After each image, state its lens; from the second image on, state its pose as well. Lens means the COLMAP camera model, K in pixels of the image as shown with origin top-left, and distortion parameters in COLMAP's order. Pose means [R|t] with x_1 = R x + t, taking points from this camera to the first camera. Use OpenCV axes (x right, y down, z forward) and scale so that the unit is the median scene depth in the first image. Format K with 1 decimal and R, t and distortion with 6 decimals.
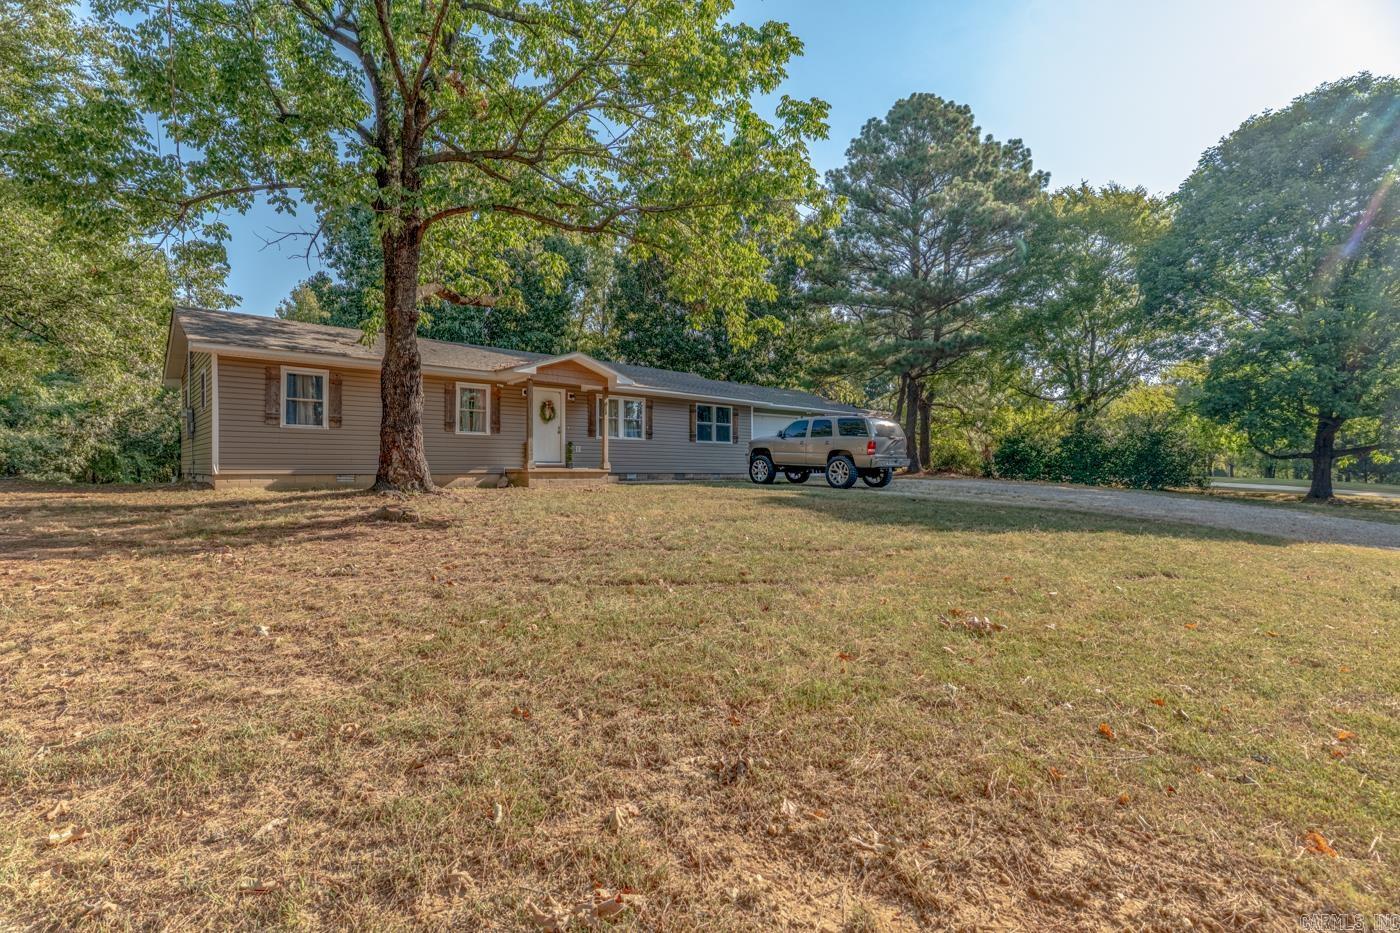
lens RADIAL K [[679.8, 0, 700.0], [0, 679.8, 466.5], [0, 0, 1]] dist [0.002262, 0.000105]
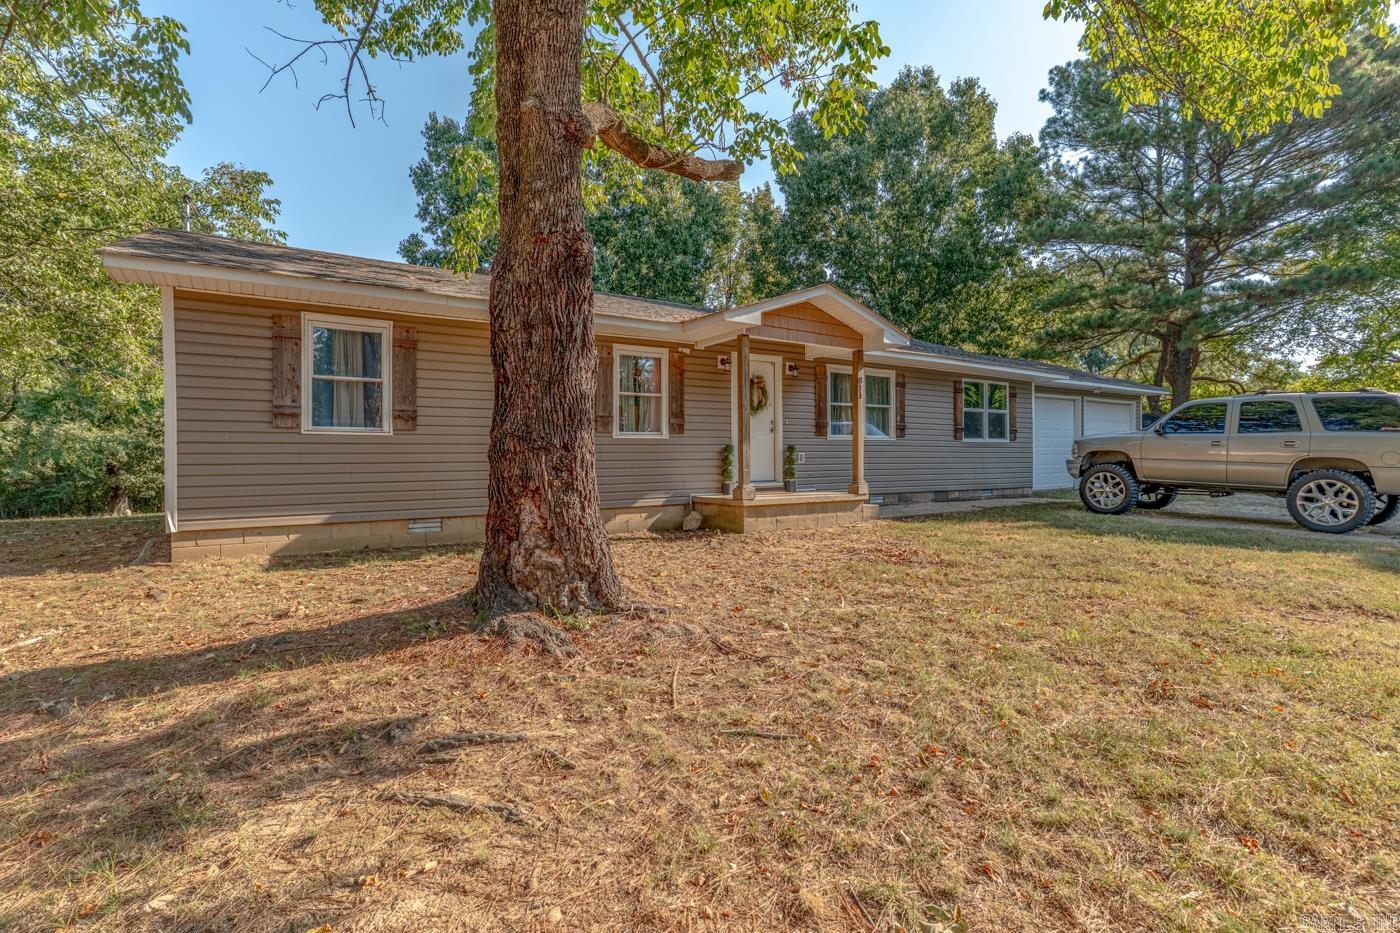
lens RADIAL K [[683.3, 0, 700.9], [0, 683.3, 453.2], [0, 0, 1]] dist [-0.001864, 0.000114]
pose [[0.991613, -0.007058, -0.129052, -0.204127], [0.007194, 0.999974, 0.000584, -0.032664], [0.129044, -0.001508, 0.991638, 0.428185]]
